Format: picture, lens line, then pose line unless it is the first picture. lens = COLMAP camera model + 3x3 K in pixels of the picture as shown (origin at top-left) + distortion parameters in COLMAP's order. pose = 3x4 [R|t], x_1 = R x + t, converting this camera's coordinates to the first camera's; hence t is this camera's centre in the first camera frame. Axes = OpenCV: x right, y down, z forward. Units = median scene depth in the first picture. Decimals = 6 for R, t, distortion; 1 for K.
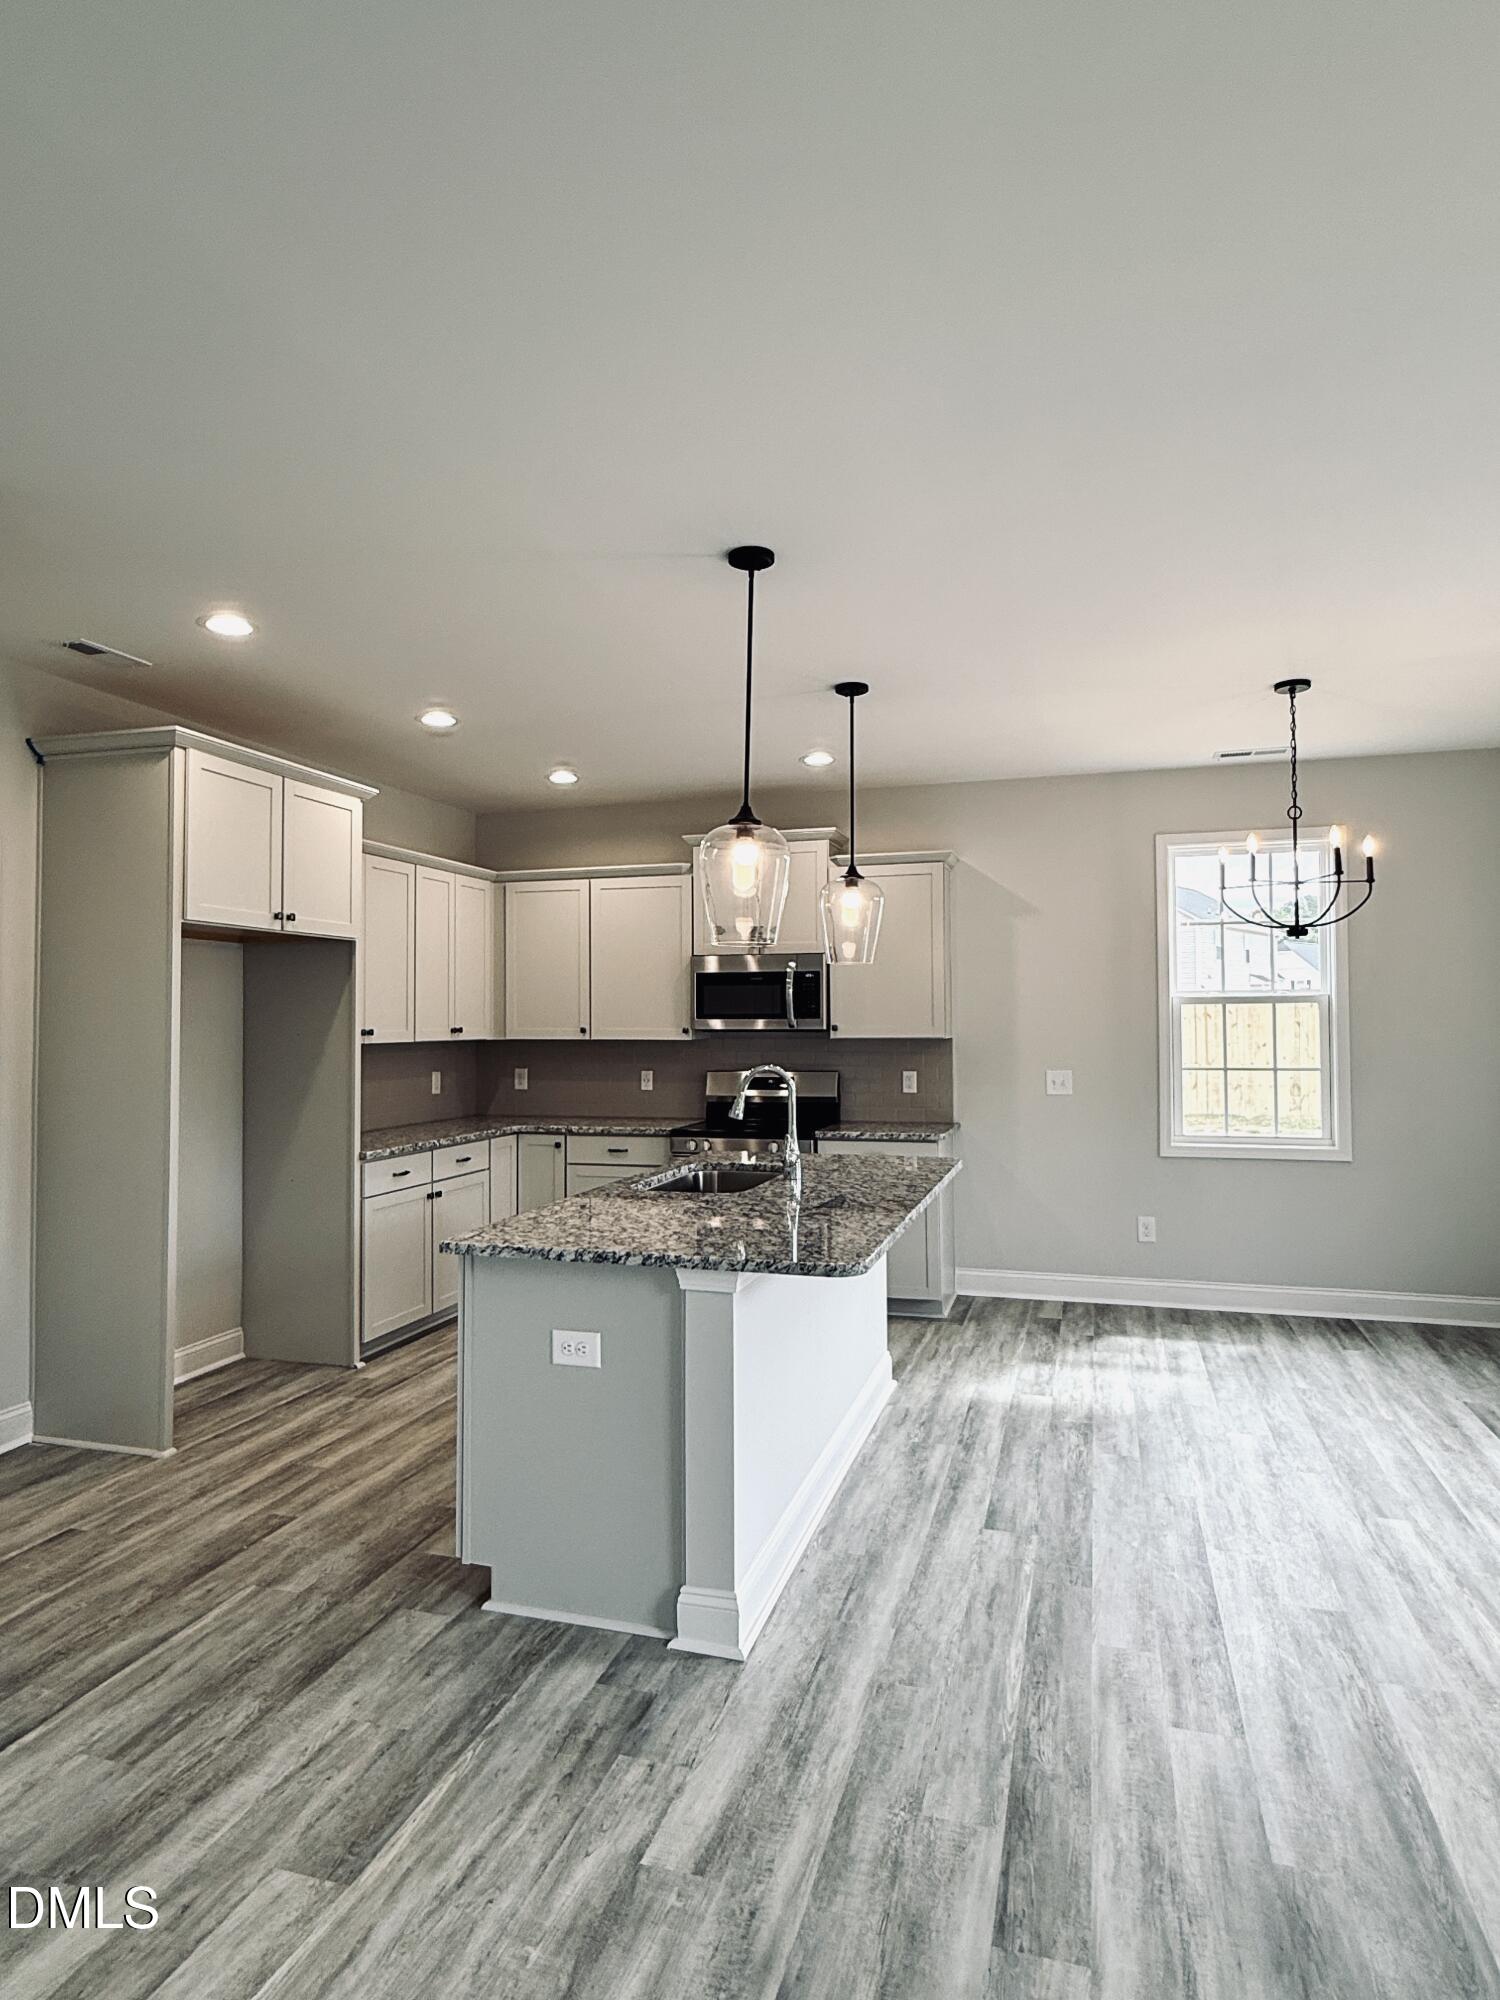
lens RADIAL K [[1160.0, 0, 740.7], [0, 1160.0, 993.9], [0, 0, 1]] dist [0.002672, 0.000569]
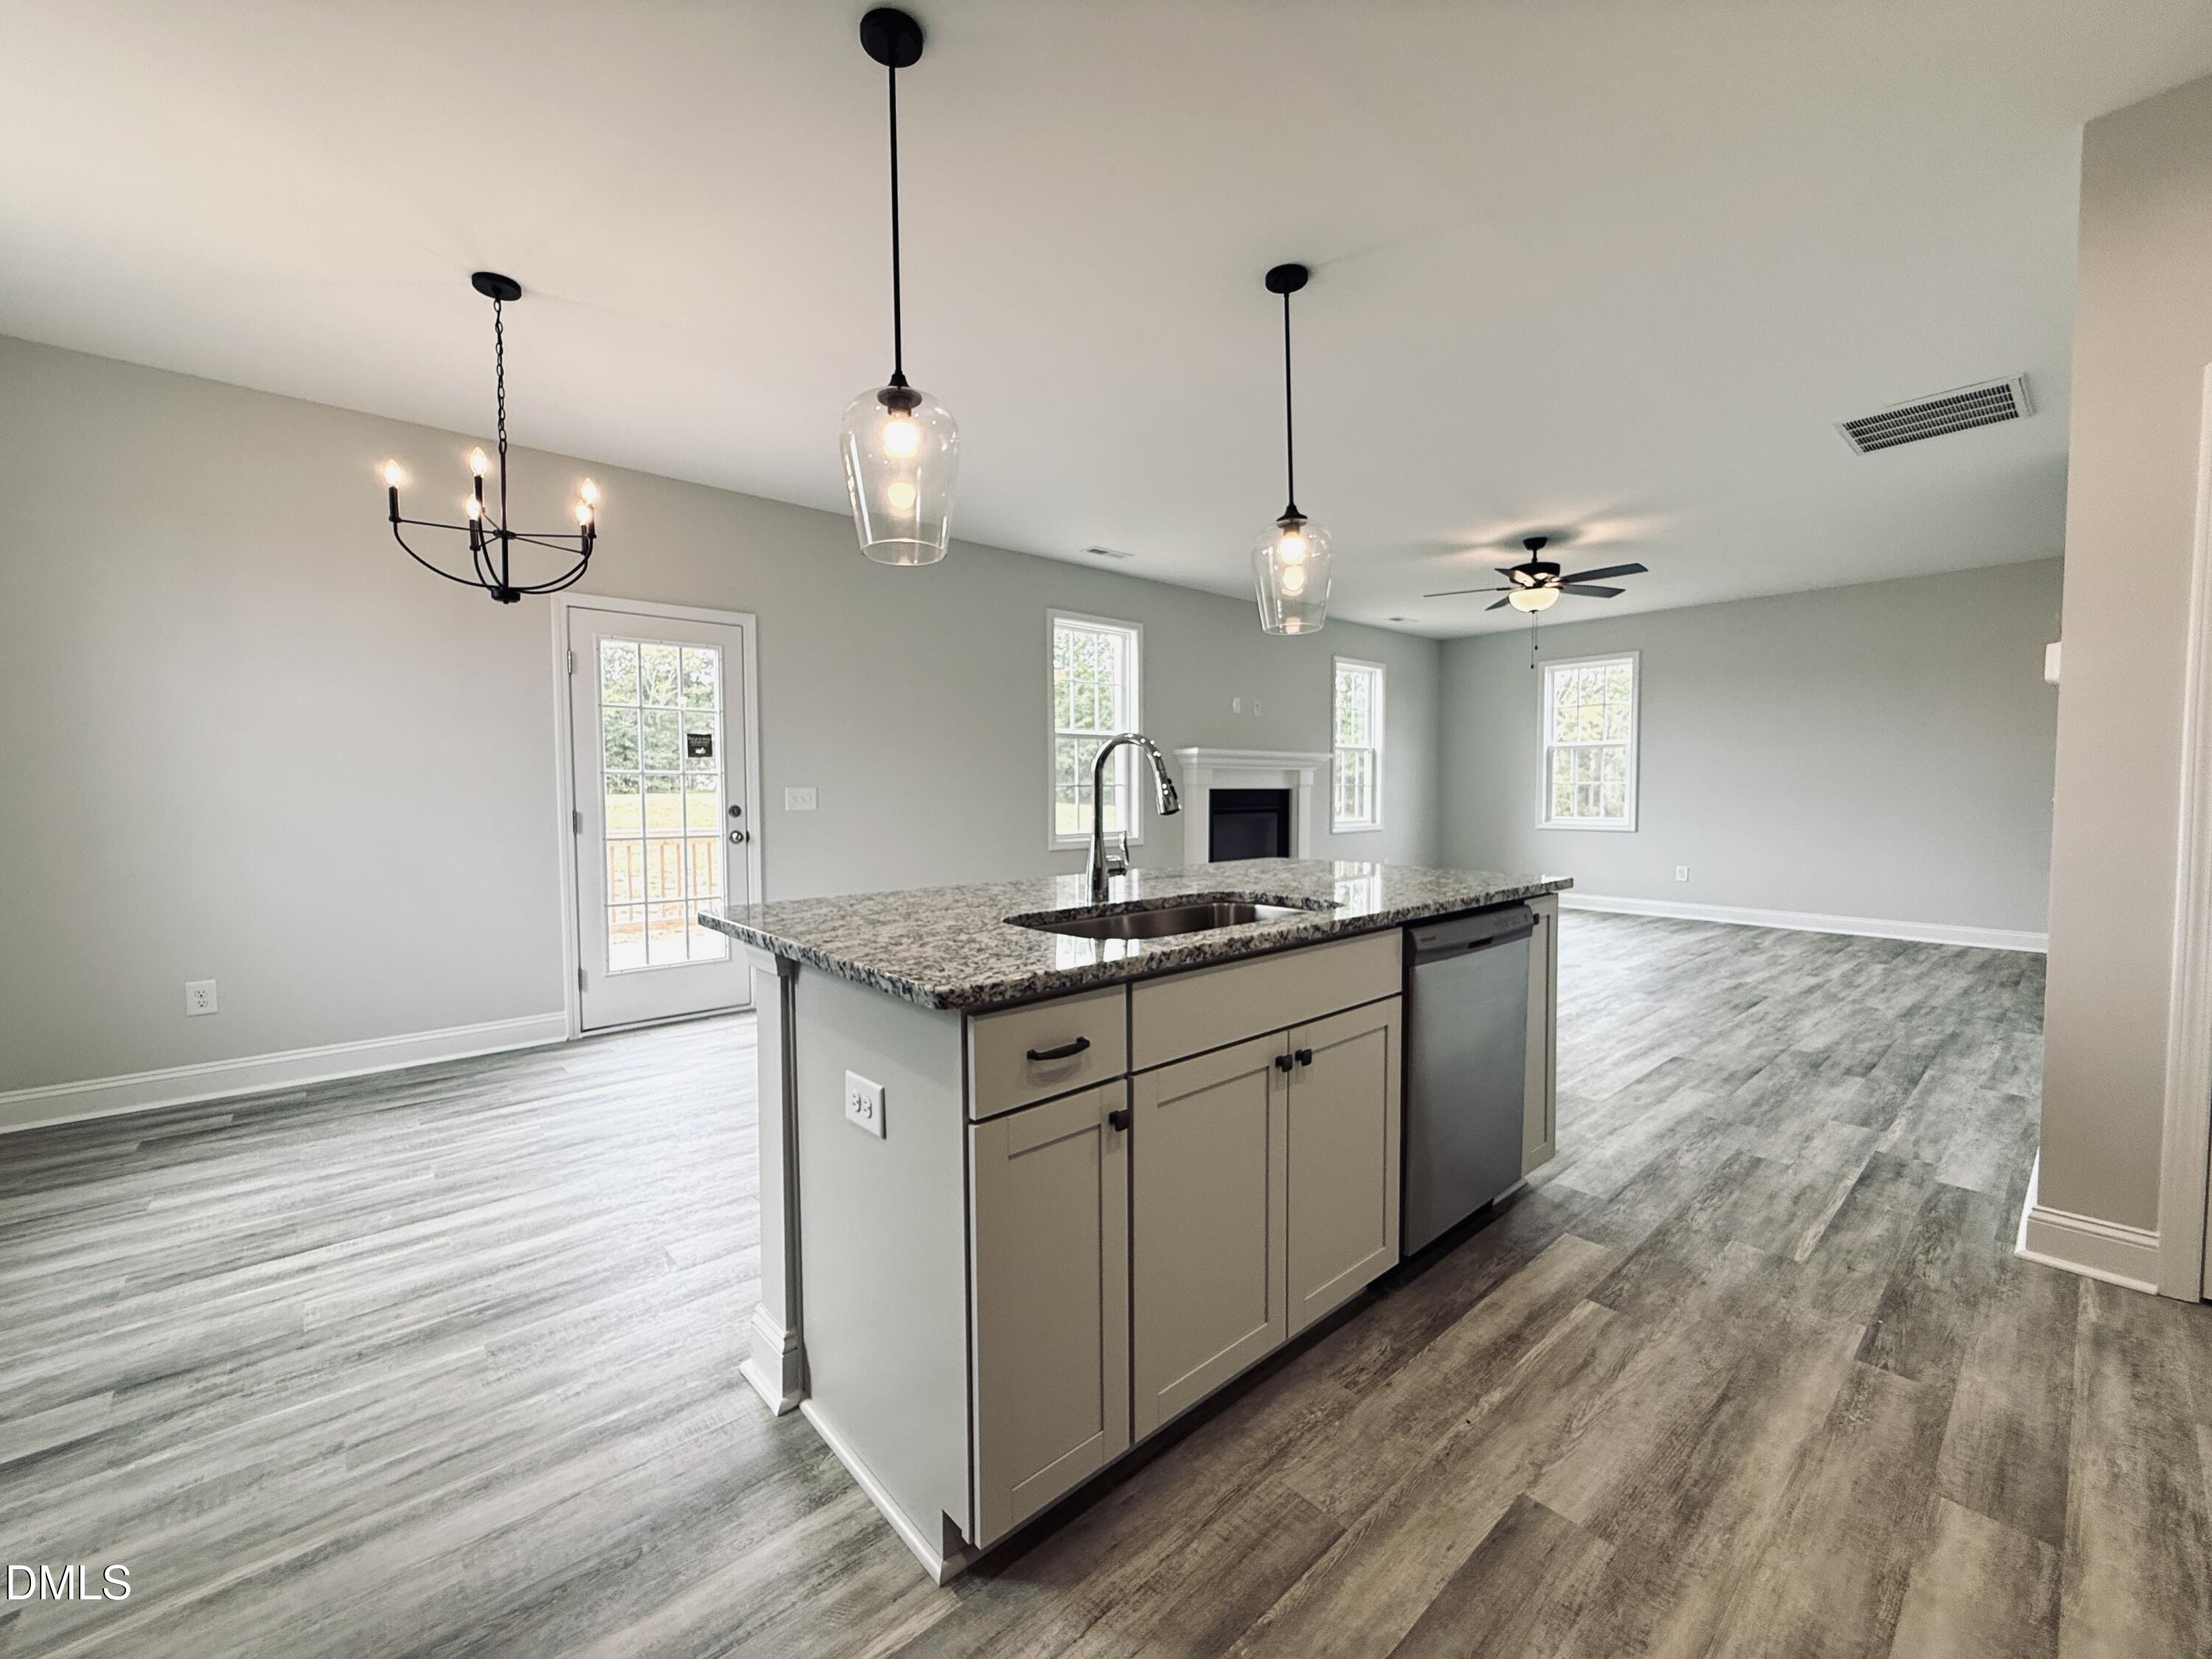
lens RADIAL K [[893.7, 0, 1110.5], [0, 893.7, 831.5], [0, 0, 1]] dist [-0.001241, -0.000145]
pose [[-0.858938, -0.013652, 0.511898, -0.268592], [-0.000778, 0.999678, 0.025356, 0.124529], [-0.512080, 0.021381, -0.858672, 1.675632]]
